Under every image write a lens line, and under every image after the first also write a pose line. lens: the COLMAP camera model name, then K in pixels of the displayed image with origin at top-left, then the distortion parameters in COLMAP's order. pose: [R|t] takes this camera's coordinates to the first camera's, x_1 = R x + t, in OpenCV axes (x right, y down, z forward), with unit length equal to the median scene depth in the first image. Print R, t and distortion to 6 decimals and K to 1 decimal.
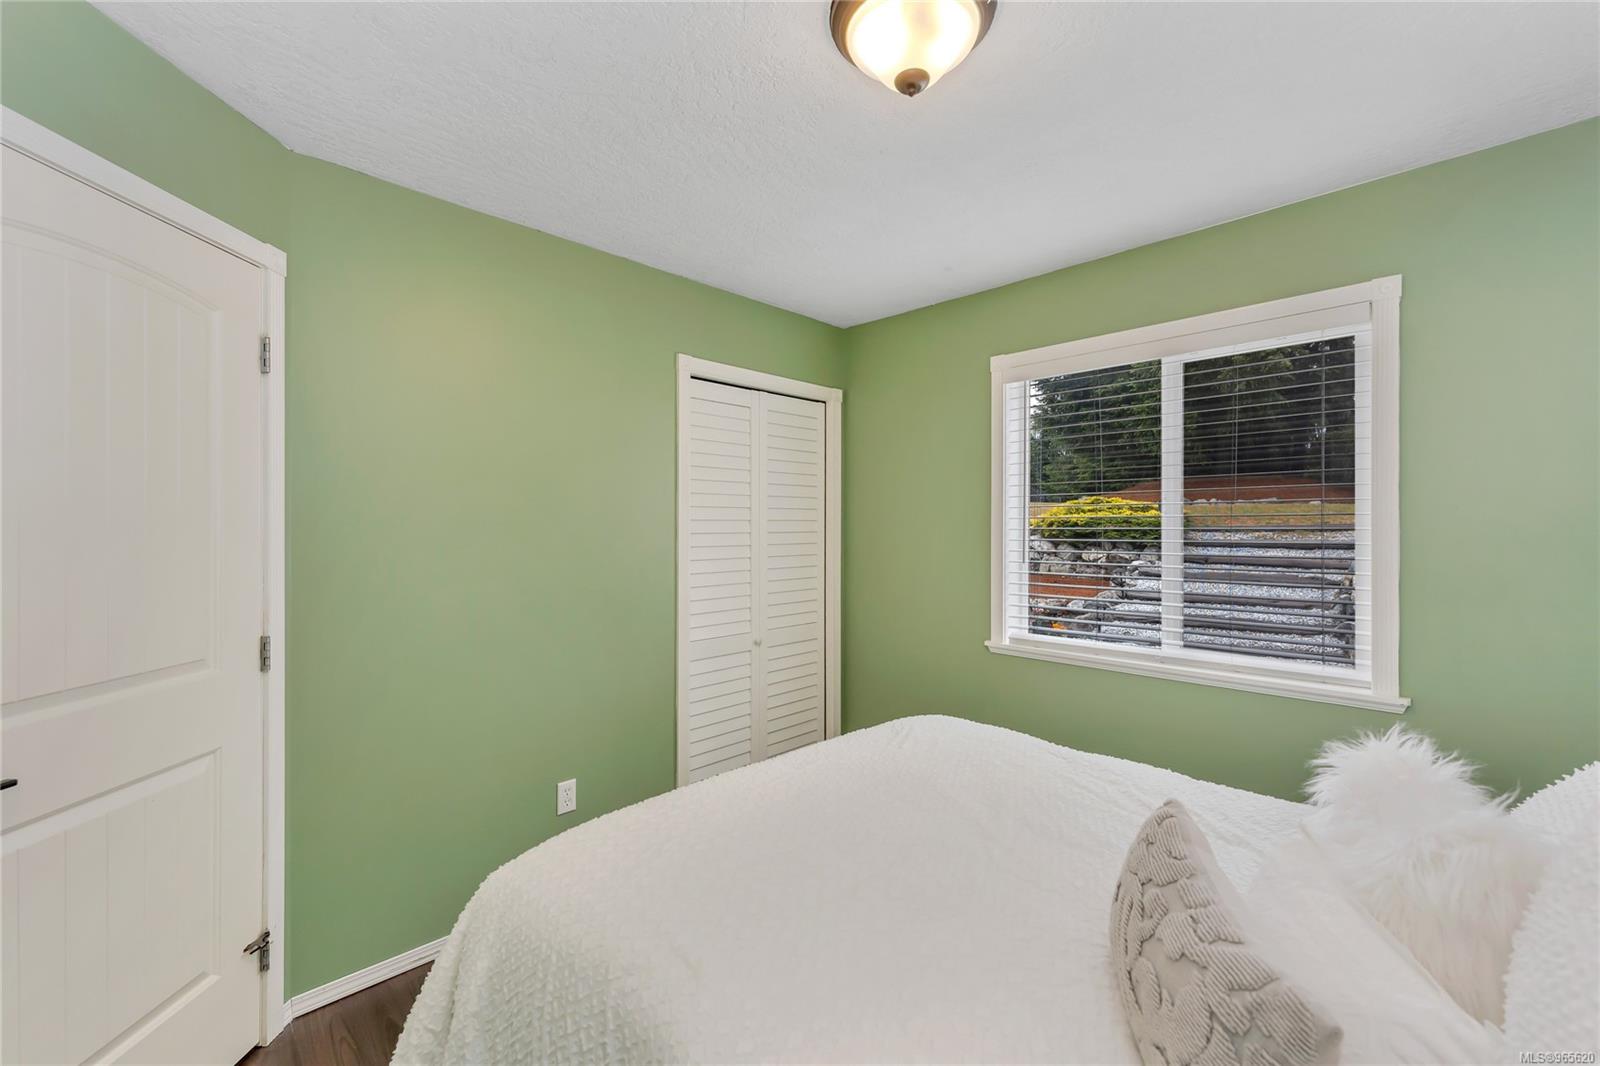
lens RADIAL K [[650.4, 0, 803.7], [0, 650.4, 533.4], [0, 0, 1]] dist [0.000119, -0.001563]
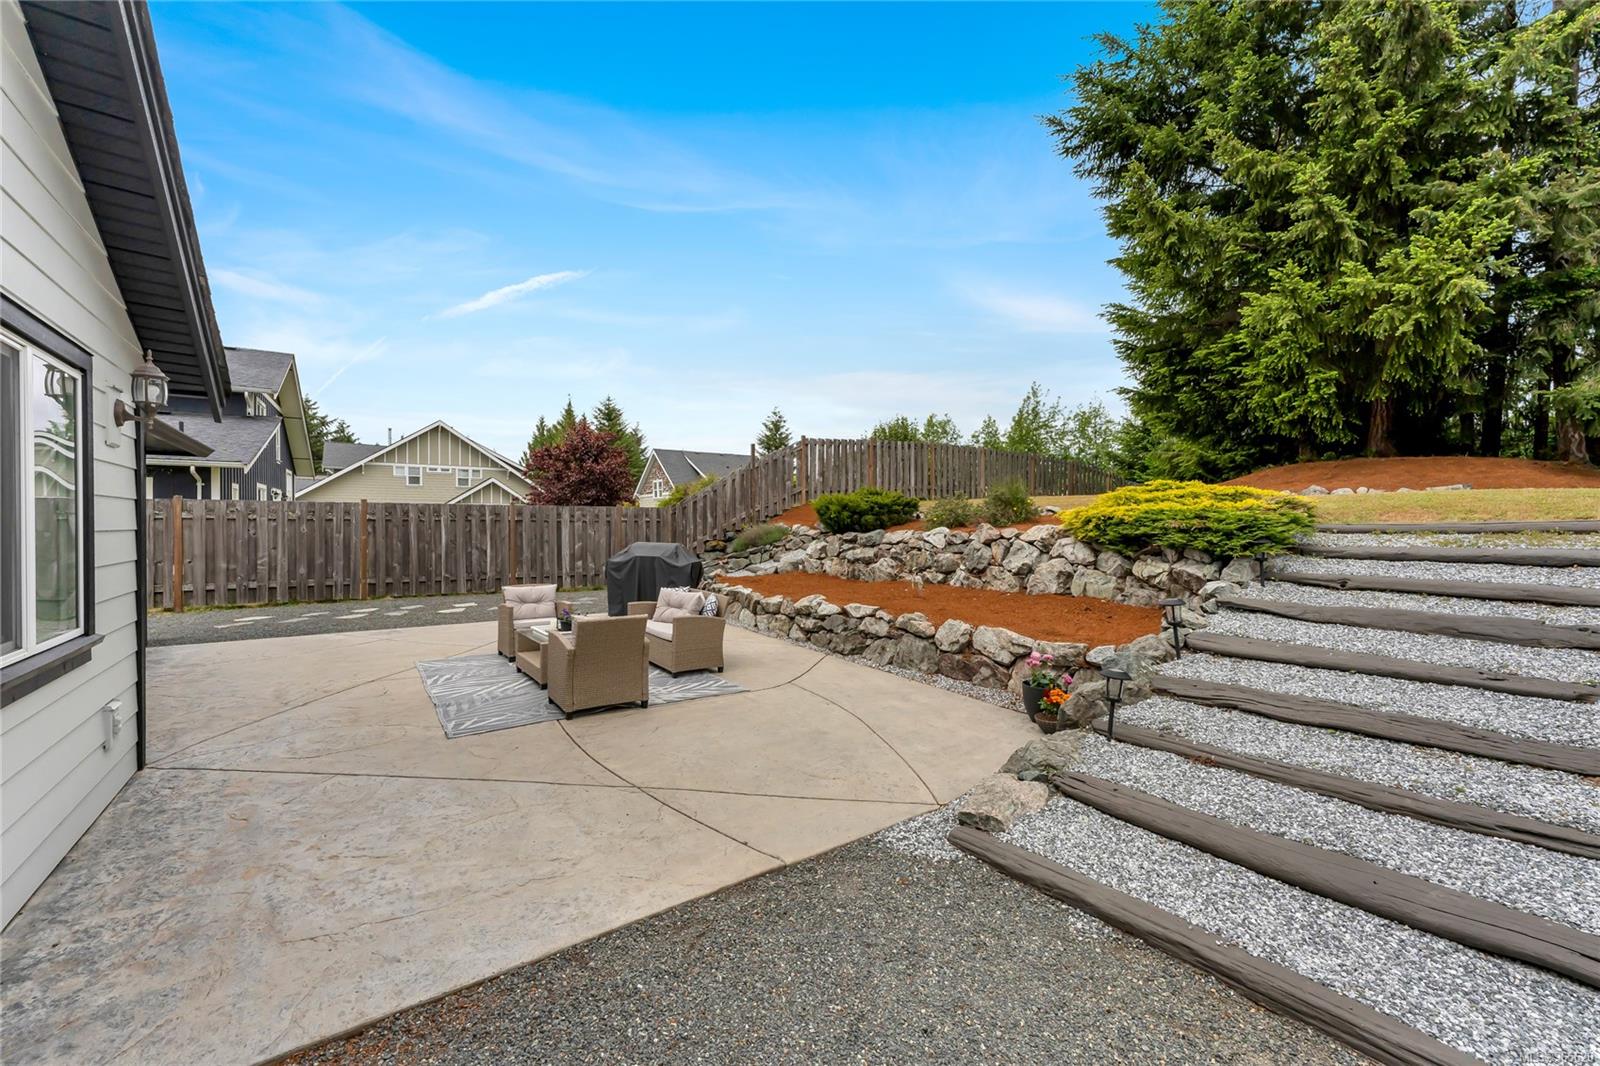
lens RADIAL K [[650.4, 0, 797.0], [0, 650.4, 535.3], [0, 0, 1]] dist [0.000119, -0.001563]
pose [[0.987930, 0.003467, -0.154863, 0.207322], [-0.003005, 0.999990, 0.003219, -0.001337], [0.154872, -0.002715, 0.987931, 0.321903]]
